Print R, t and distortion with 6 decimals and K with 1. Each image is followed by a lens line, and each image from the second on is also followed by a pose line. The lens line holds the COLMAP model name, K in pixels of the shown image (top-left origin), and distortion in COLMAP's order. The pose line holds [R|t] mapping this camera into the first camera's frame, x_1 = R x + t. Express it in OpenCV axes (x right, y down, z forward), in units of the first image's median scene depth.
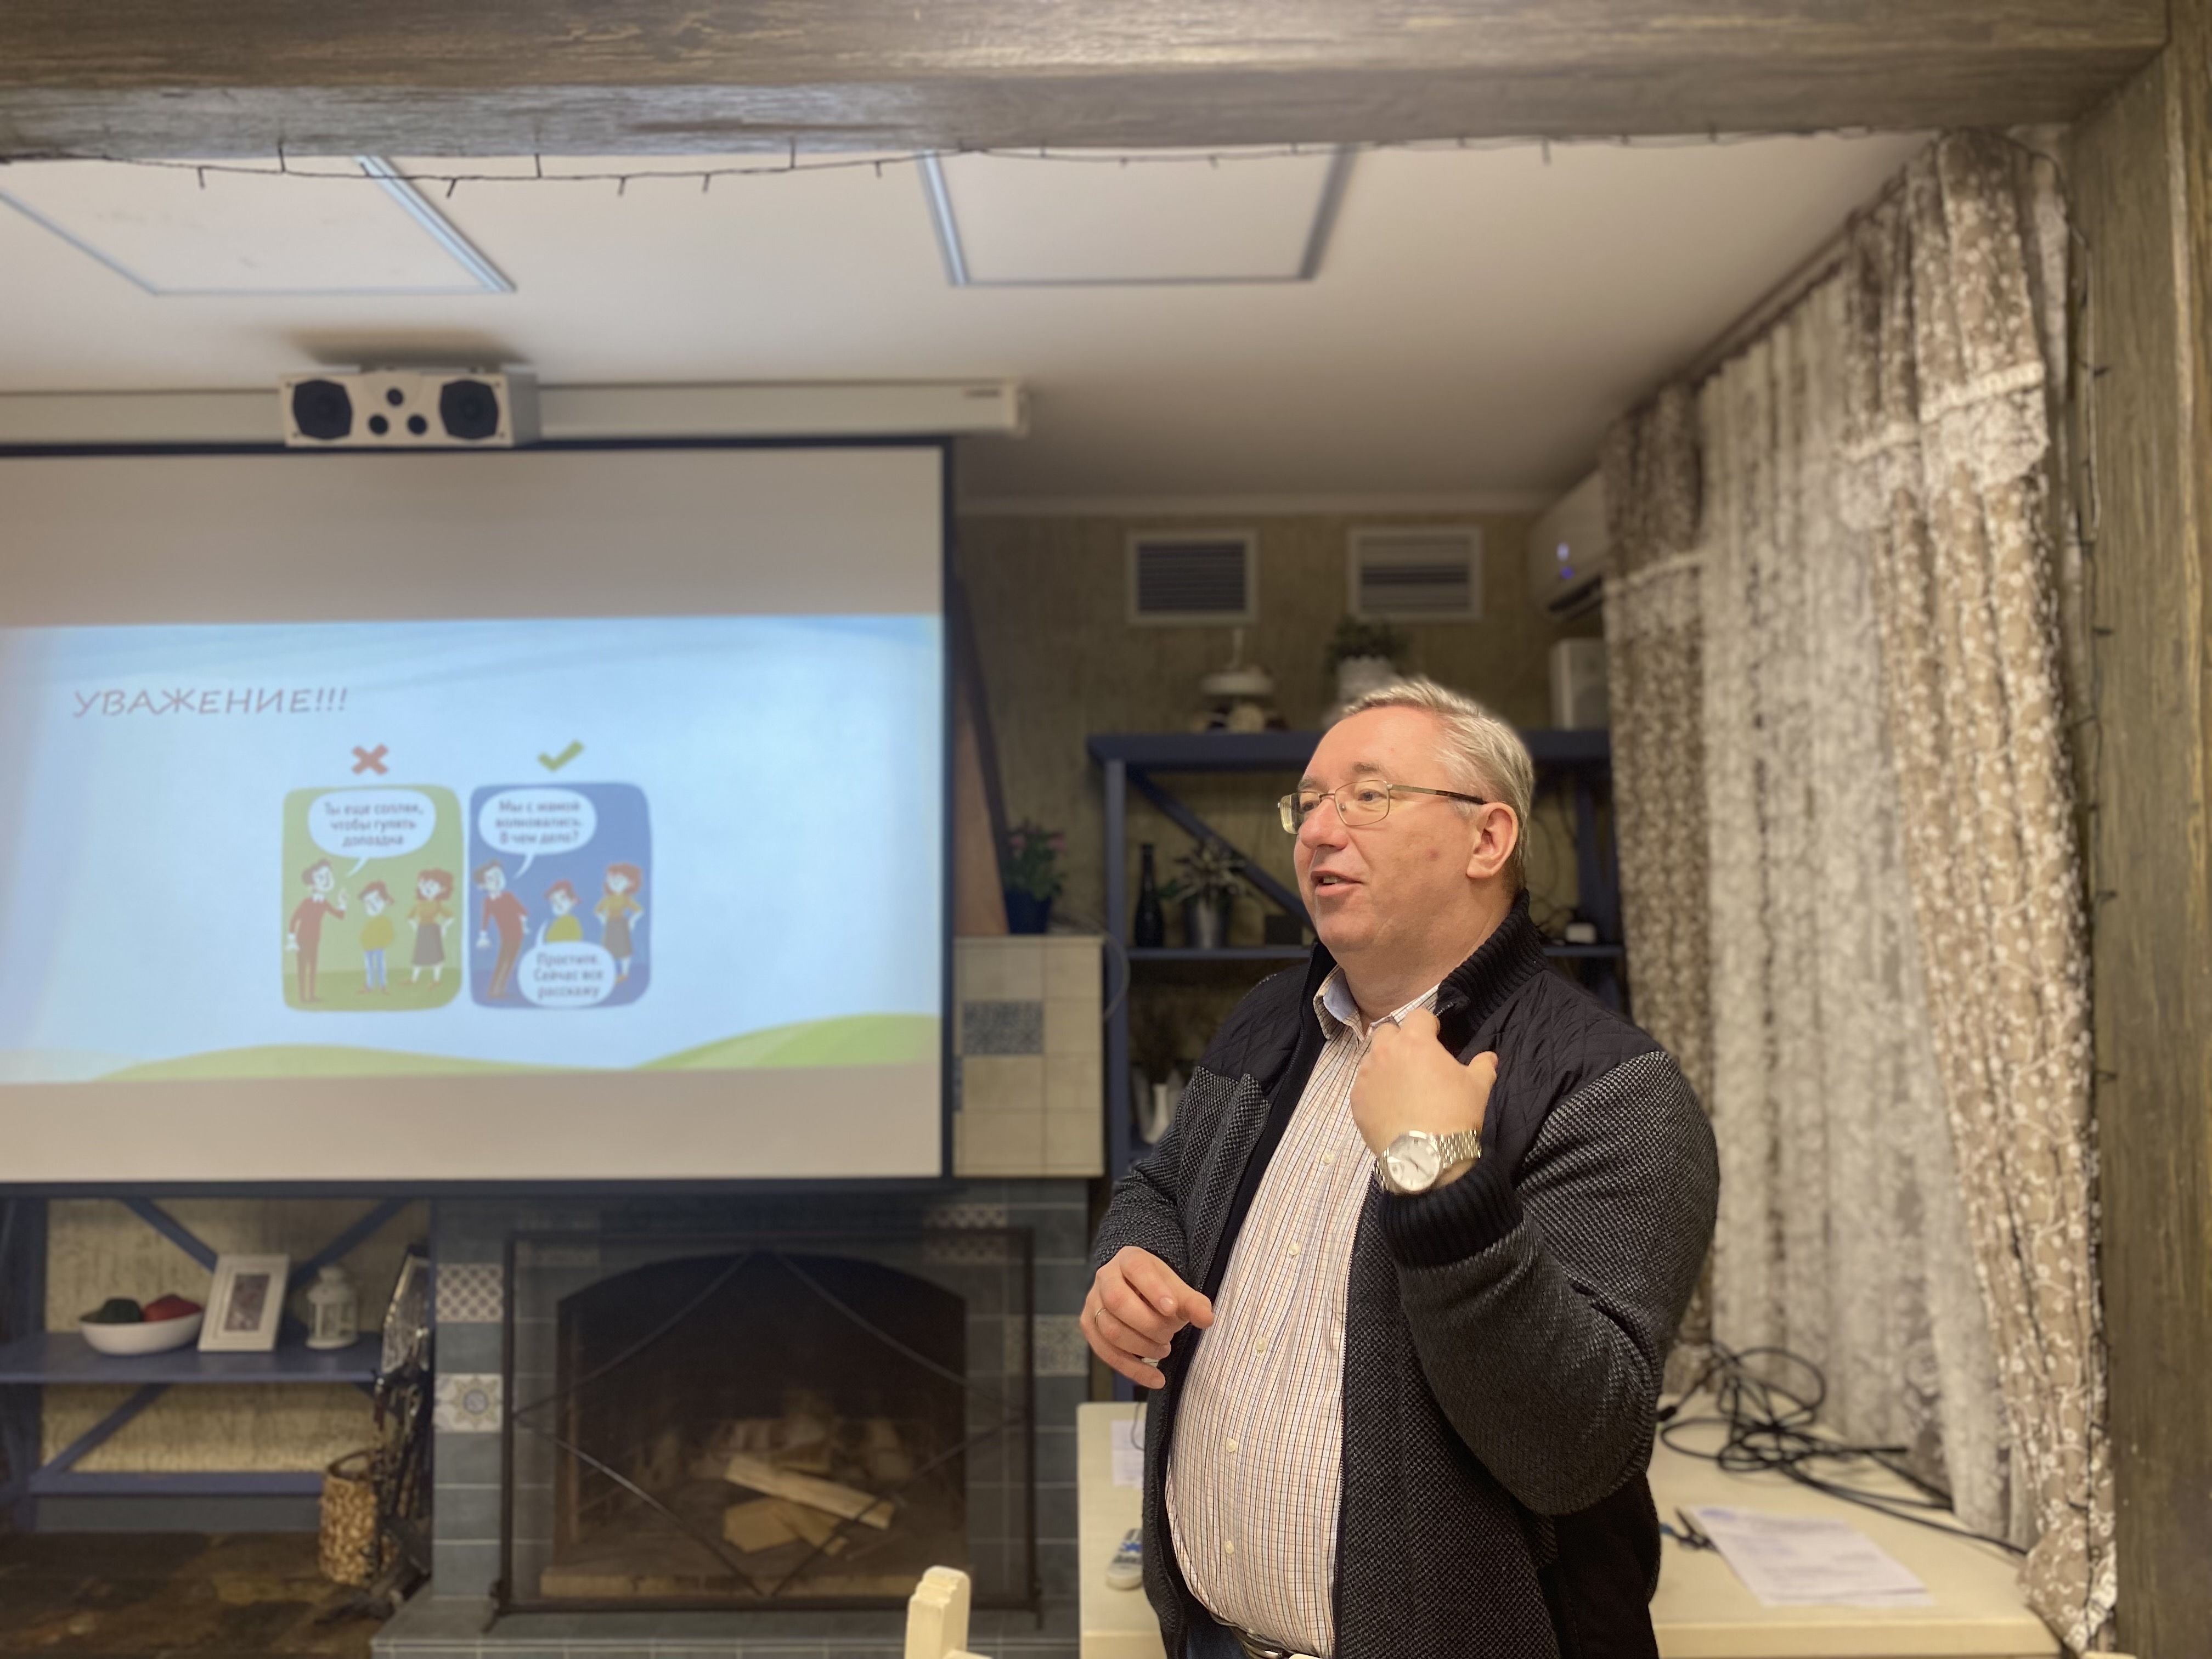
lens RADIAL K [[1690.1, 0, 1119.7], [0, 1690.1, 818.4], [0, 0, 1]] dist [0.036982, -0.040246]
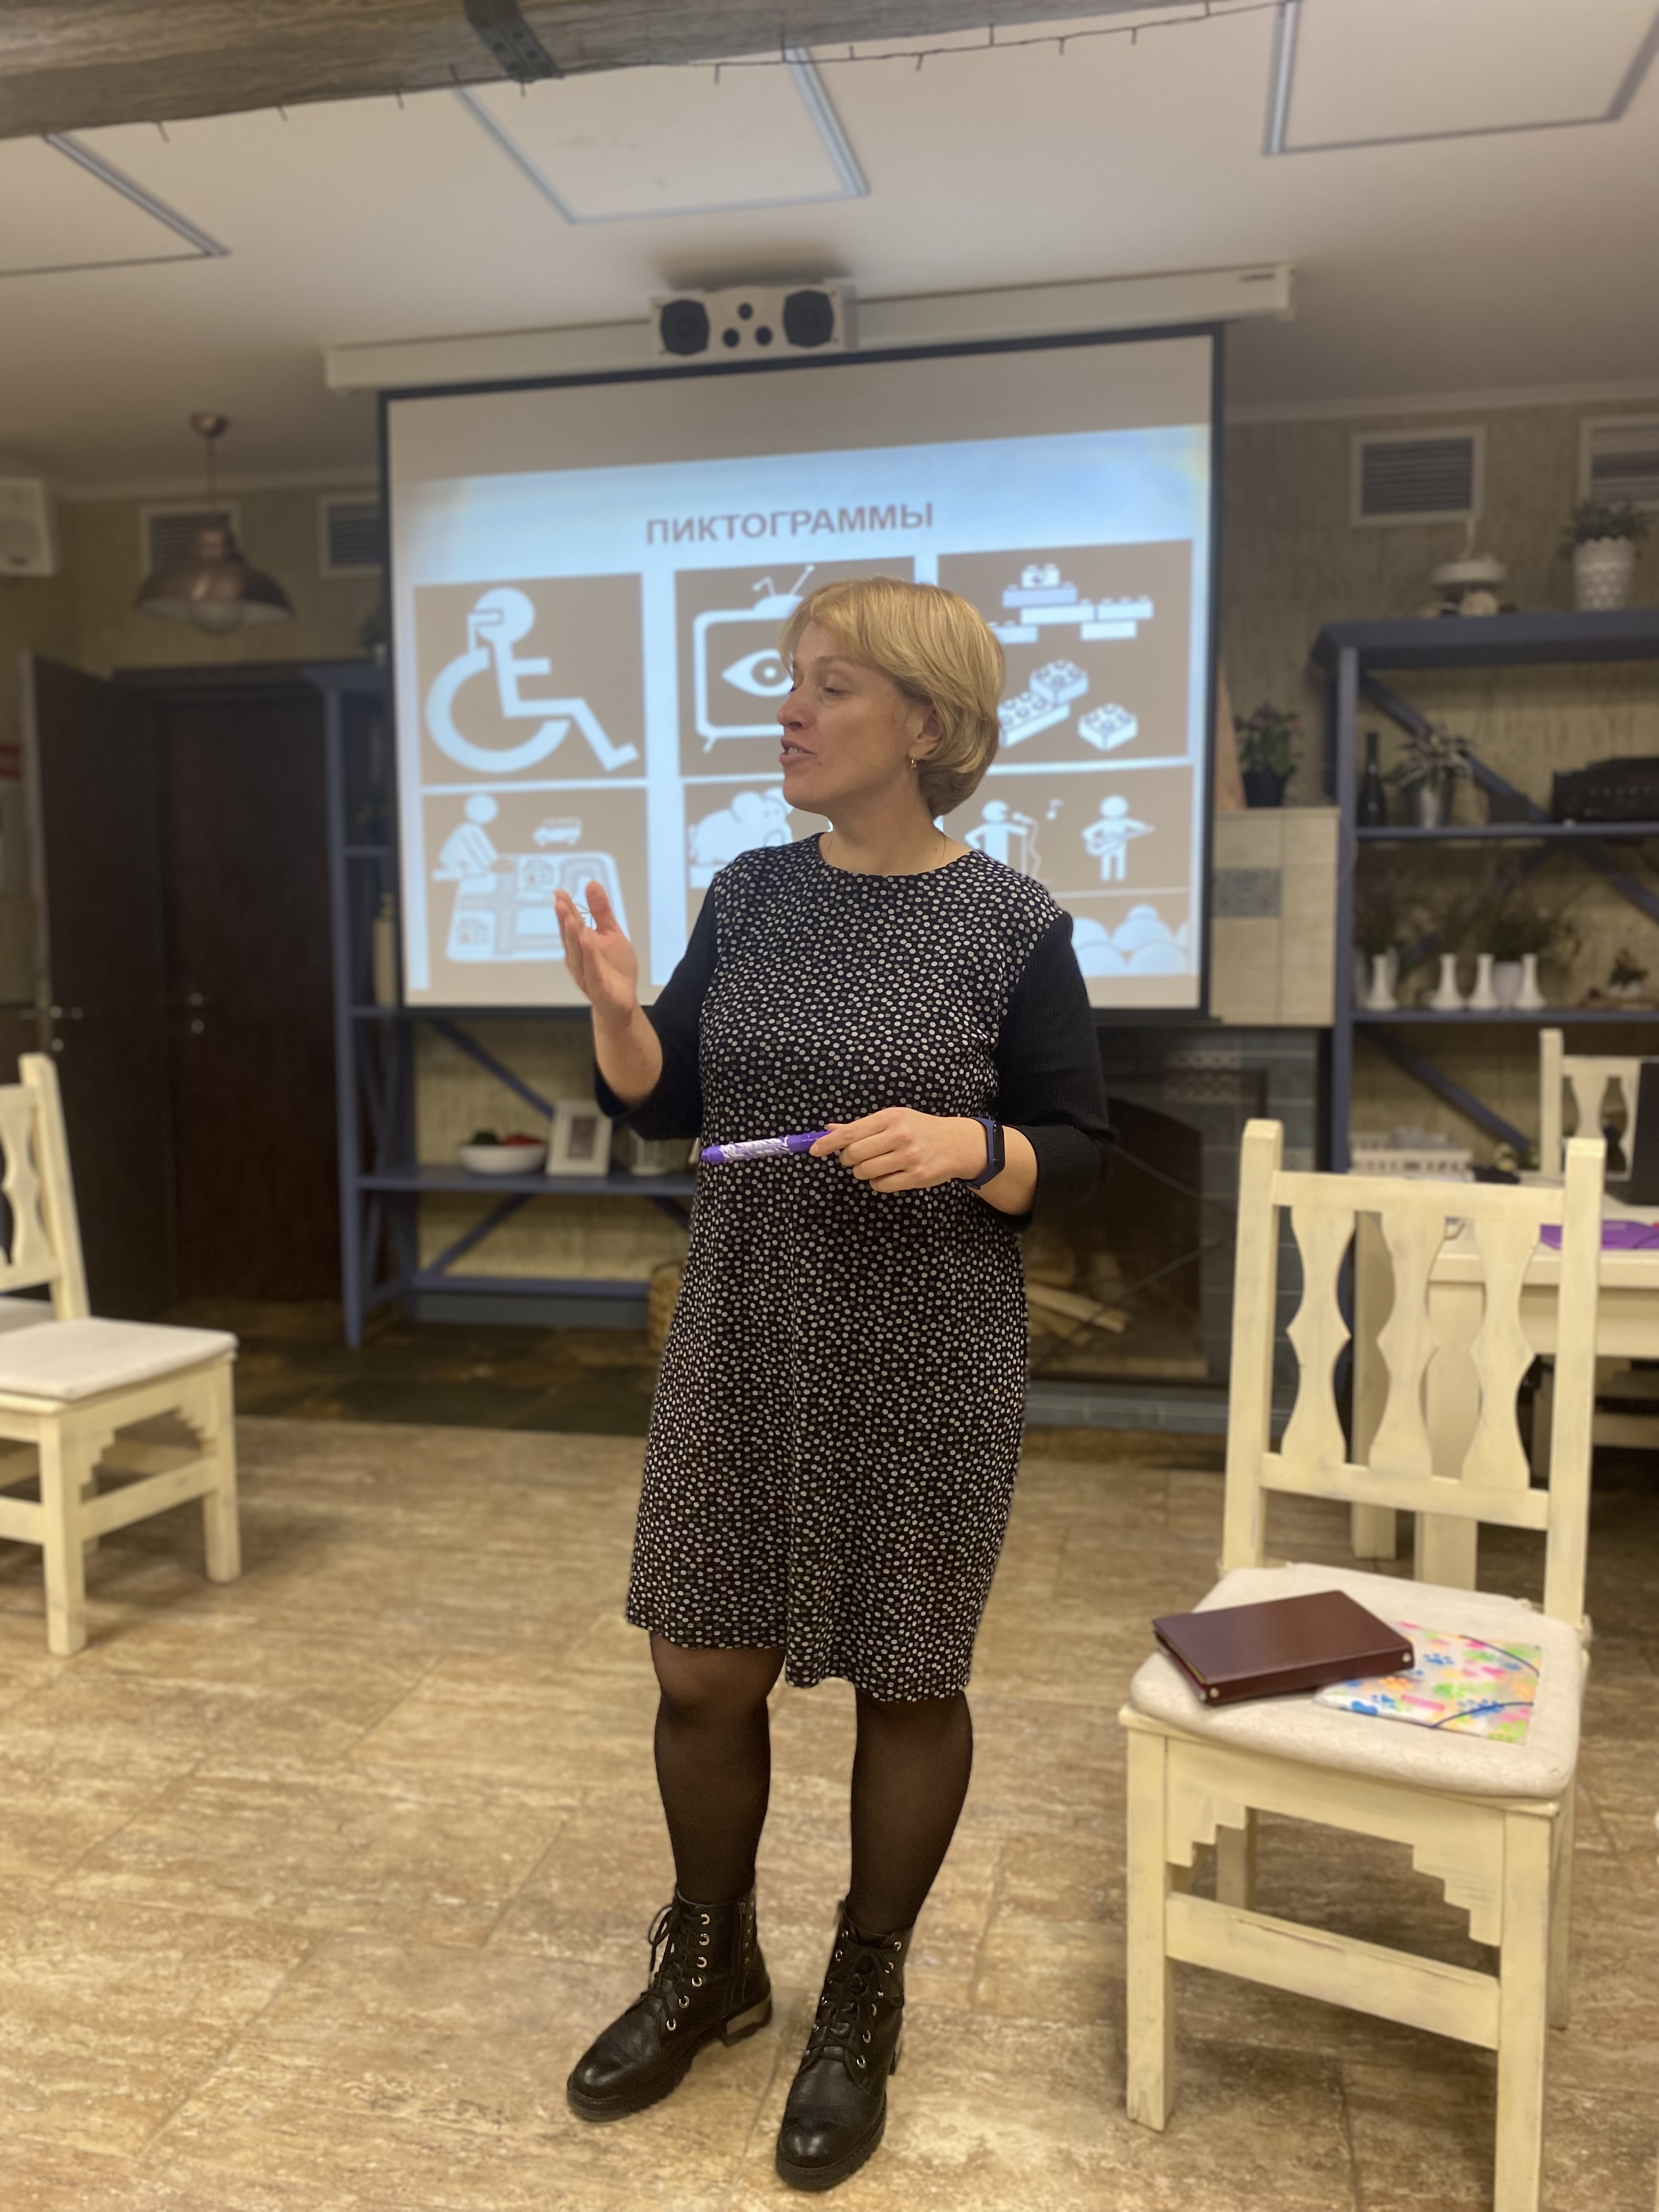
lens RADIAL K [[1690.1, 0, 850.7], [0, 1690.1, 1099.5], [0, 0, 1]] dist [0.036982, -0.040246]
pose [[0.981141, 0.021401, -0.192107, -0.101729], [0.006513, 0.989627, 0.143512, 0.093778], [0.193186, -0.142056, 0.970824, -0.144752]]
